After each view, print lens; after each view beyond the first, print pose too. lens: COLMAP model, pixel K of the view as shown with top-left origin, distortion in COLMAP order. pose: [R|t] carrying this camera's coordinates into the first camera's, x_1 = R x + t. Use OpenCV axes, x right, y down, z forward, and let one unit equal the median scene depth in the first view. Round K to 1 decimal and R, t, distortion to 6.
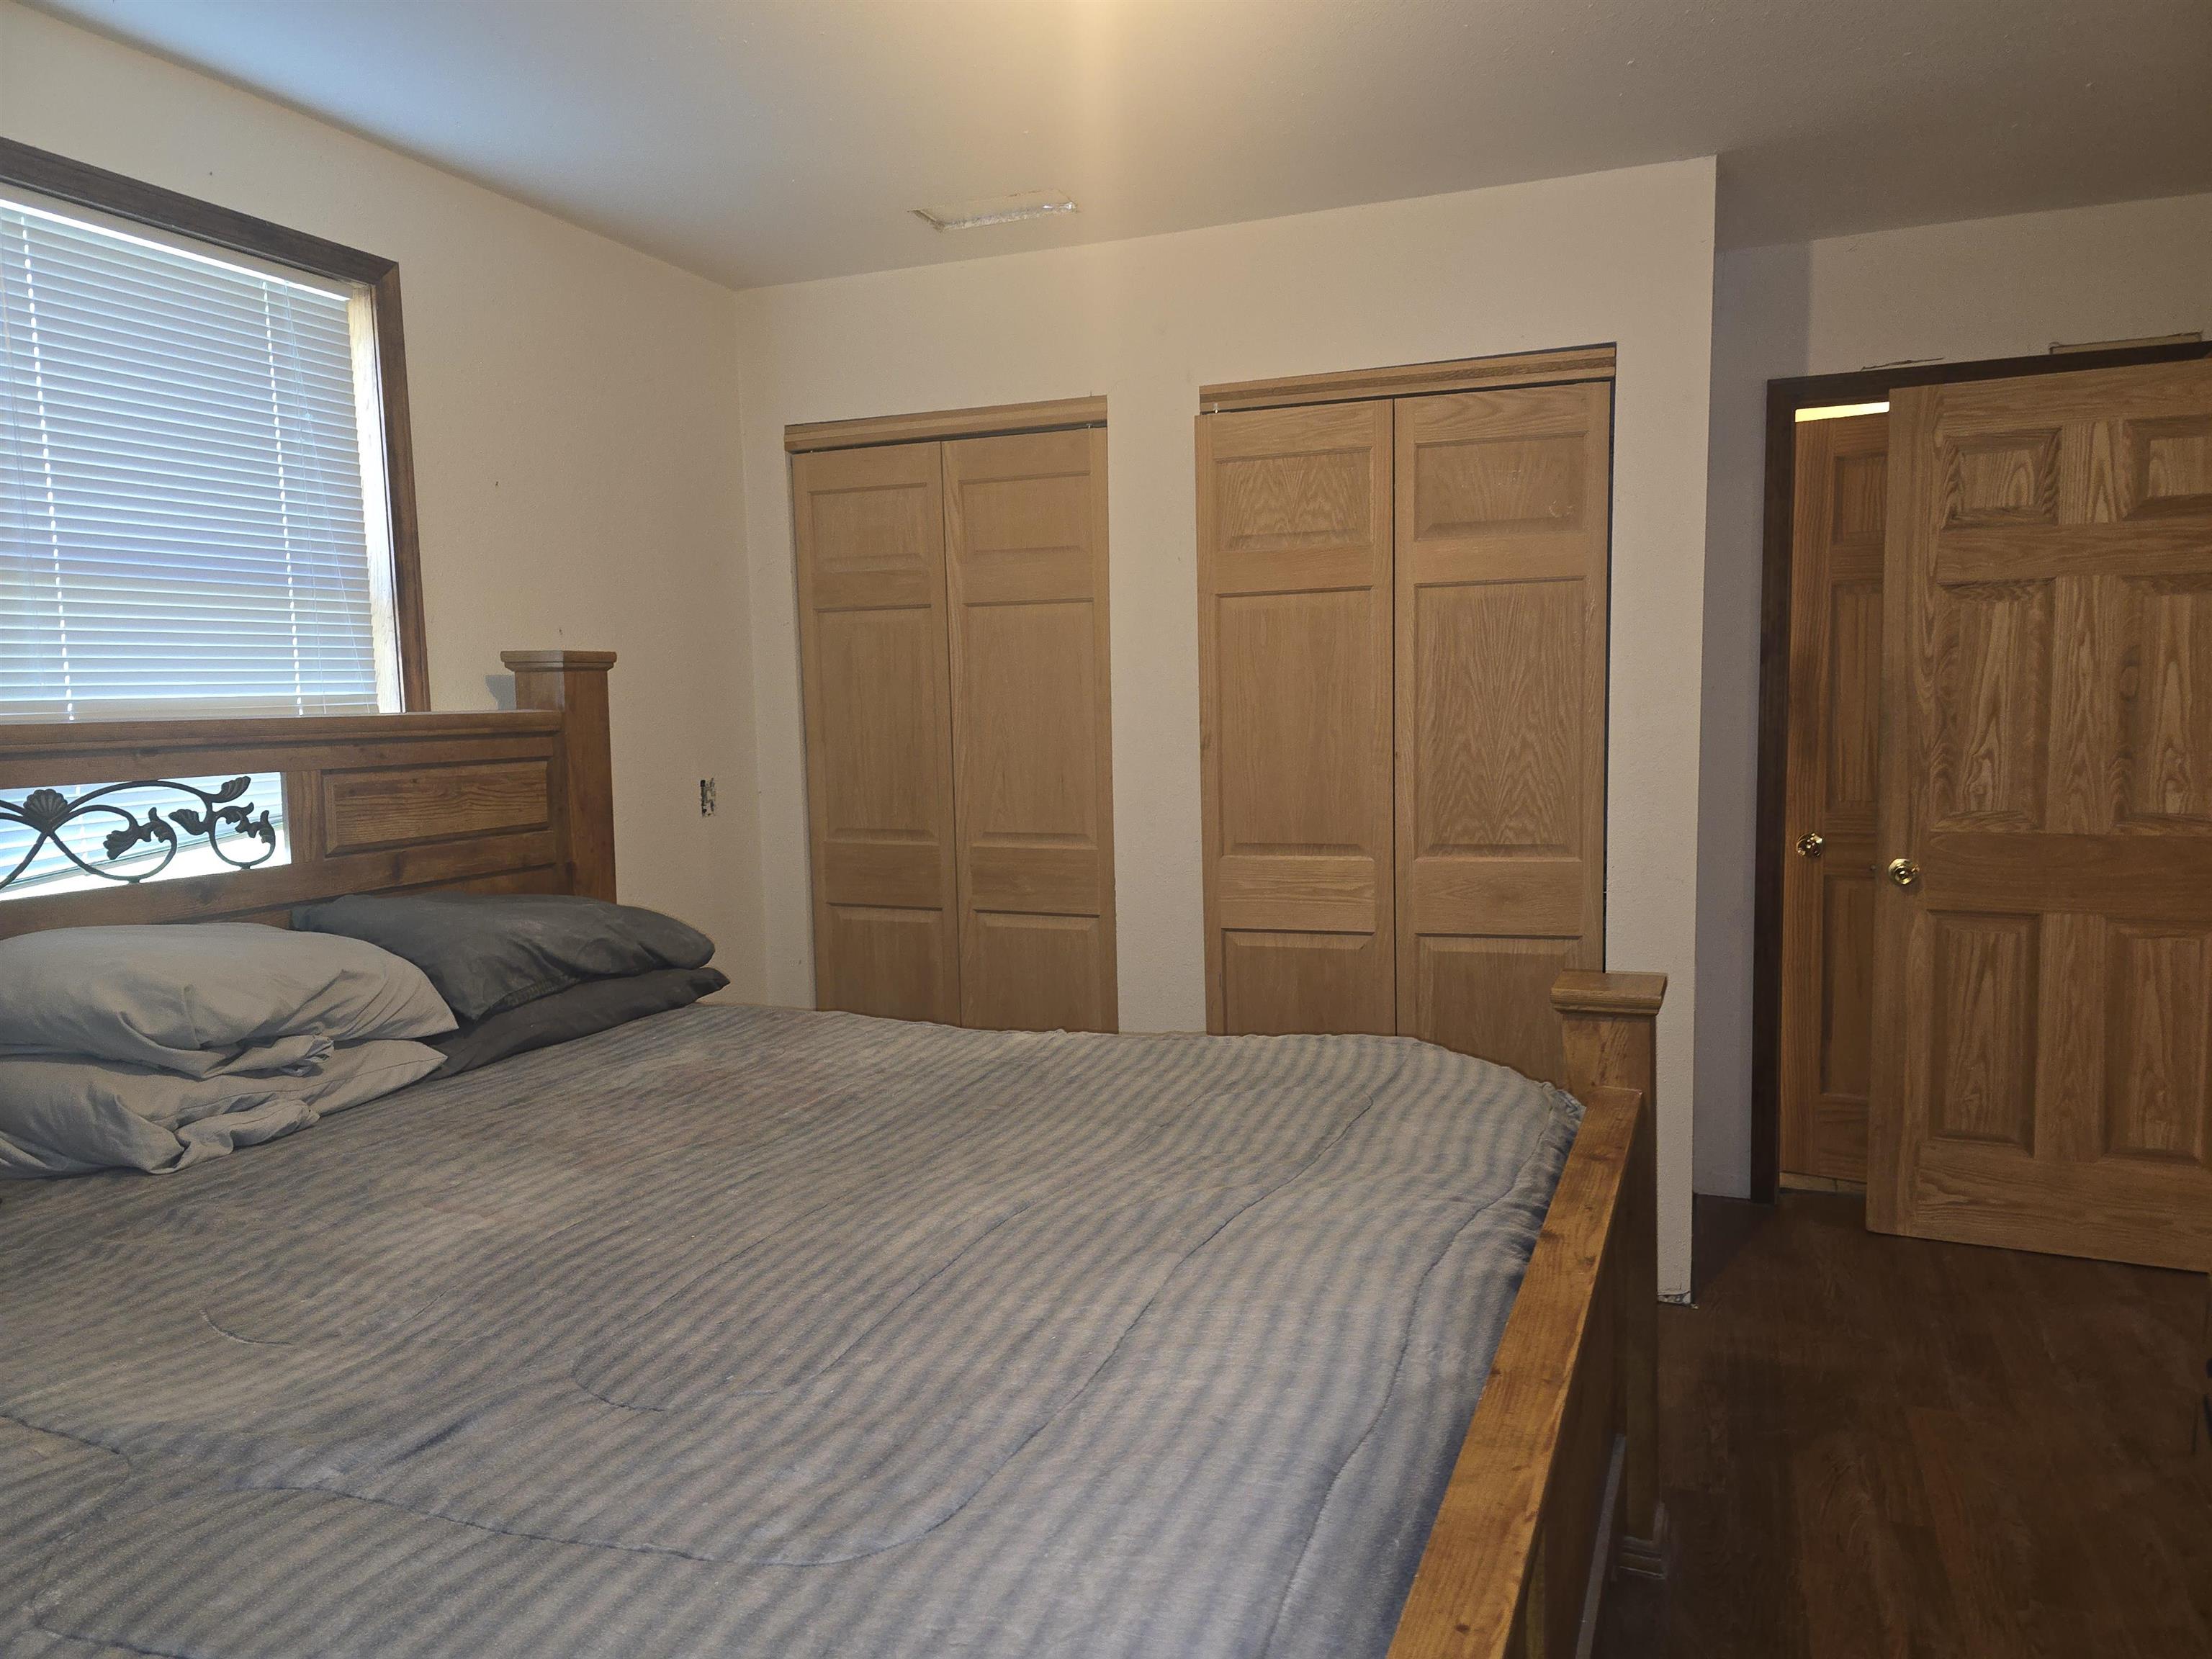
lens RADIAL K [[1476.8, 0, 1106.0], [0, 1476.8, 829.5], [0, 0, 1]] dist [0.057194, -0.046092]
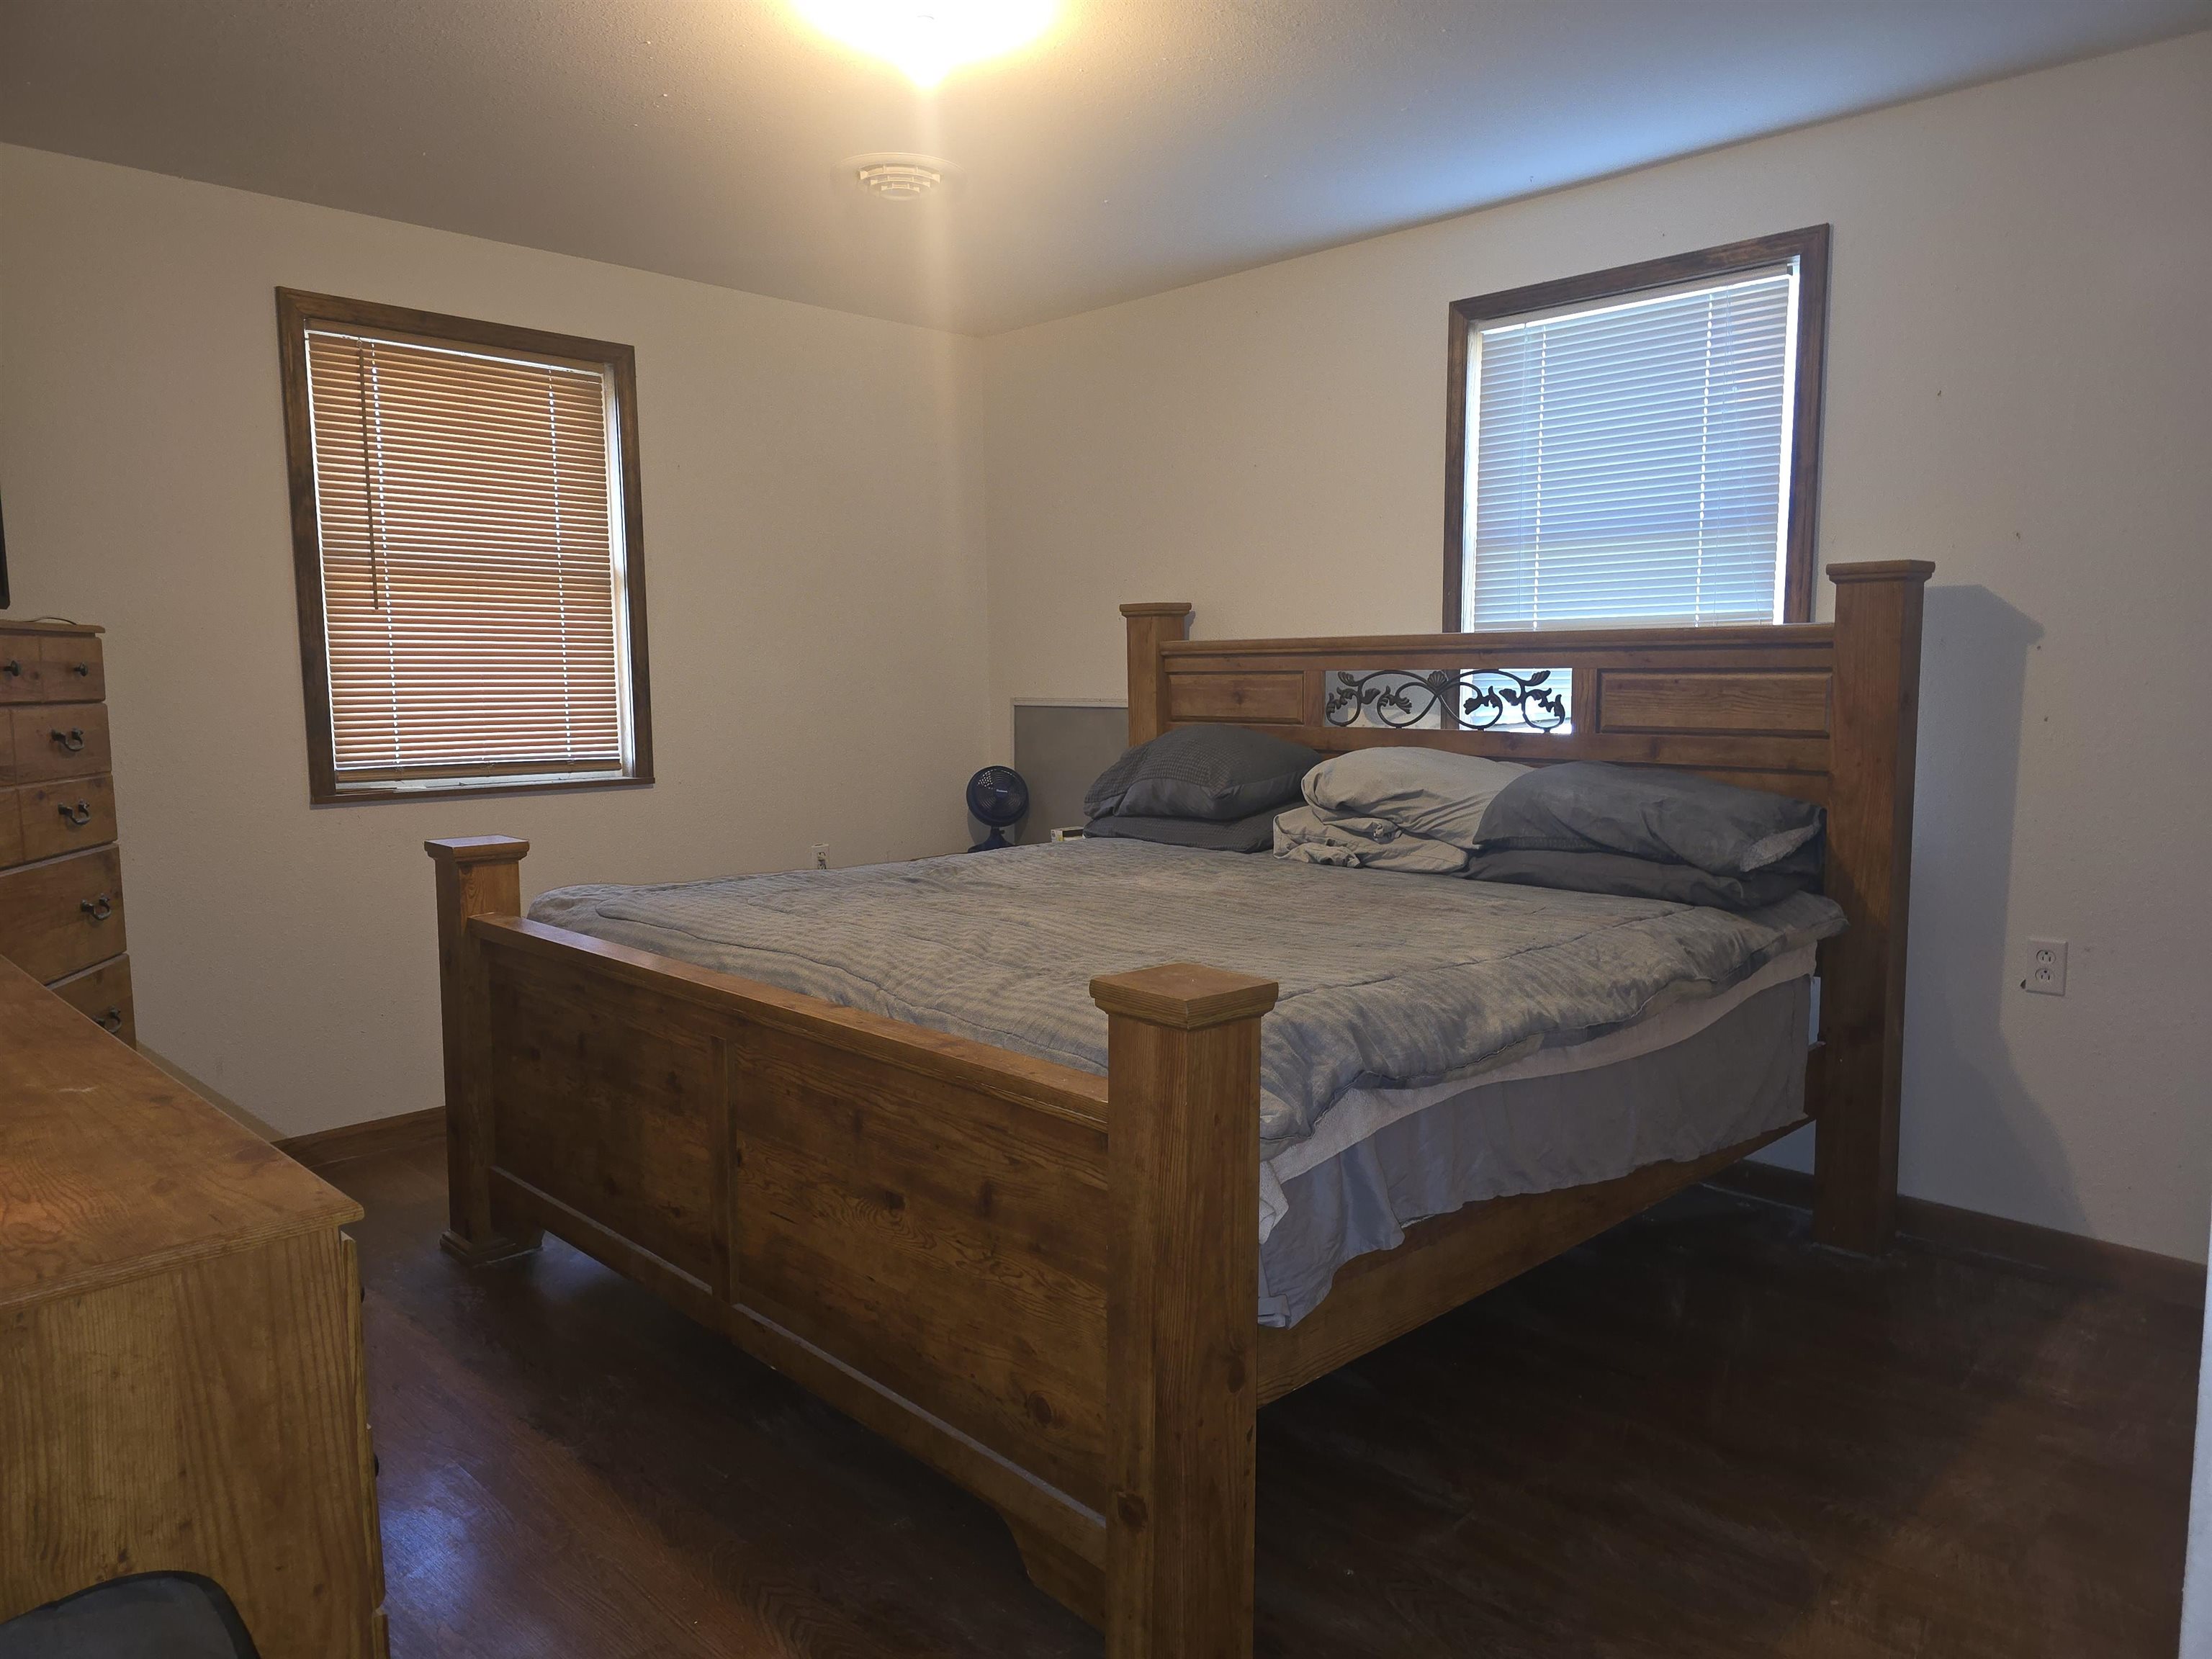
lens RADIAL K [[1476.8, 0, 1106.0], [0, 1476.8, 829.5], [0, 0, 1]] dist [0.057194, -0.046092]
pose [[-0.384463, 0.120486, -0.915244, 0.971996], [-0.073075, 0.984363, 0.160281, -0.083939], [0.920244, 0.128504, -0.369646, 1.154496]]
